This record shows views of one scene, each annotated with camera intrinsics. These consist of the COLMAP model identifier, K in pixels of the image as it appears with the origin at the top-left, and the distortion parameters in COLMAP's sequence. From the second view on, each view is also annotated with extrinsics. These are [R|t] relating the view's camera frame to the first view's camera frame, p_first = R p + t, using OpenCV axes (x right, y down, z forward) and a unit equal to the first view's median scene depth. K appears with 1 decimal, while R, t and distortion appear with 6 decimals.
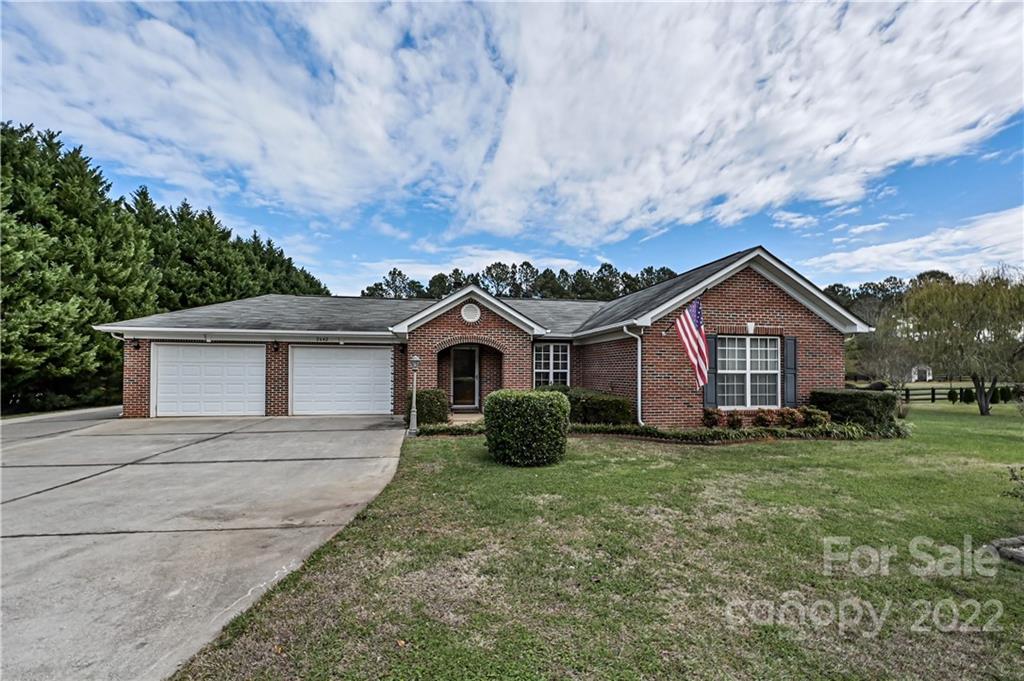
lens RADIAL K [[410.3, 0, 511.9], [0, 410.3, 348.2], [0, 0, 1]] dist [-0.000225, 0.000193]
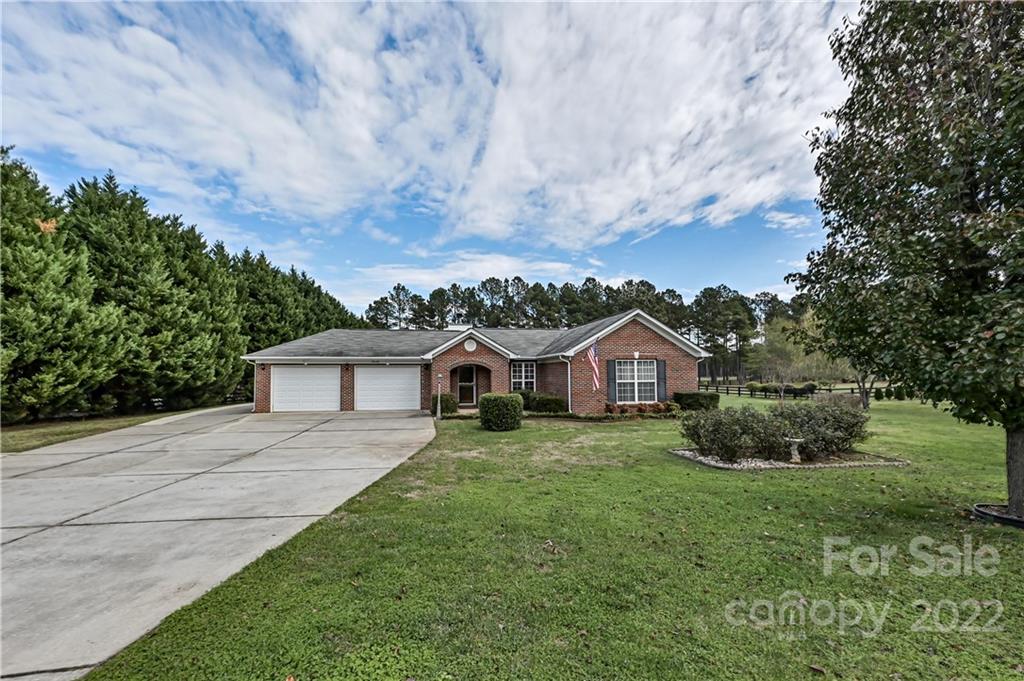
lens RADIAL K [[410.3, 0, 511.9], [0, 410.3, 348.2], [0, 0, 1]] dist [-0.000225, 0.000193]
pose [[0.999924, -0.008431, 0.009047, 0.040753], [0.008482, 0.999948, -0.005587, -0.056203], [-0.008999, 0.005663, 0.999943, -0.529505]]
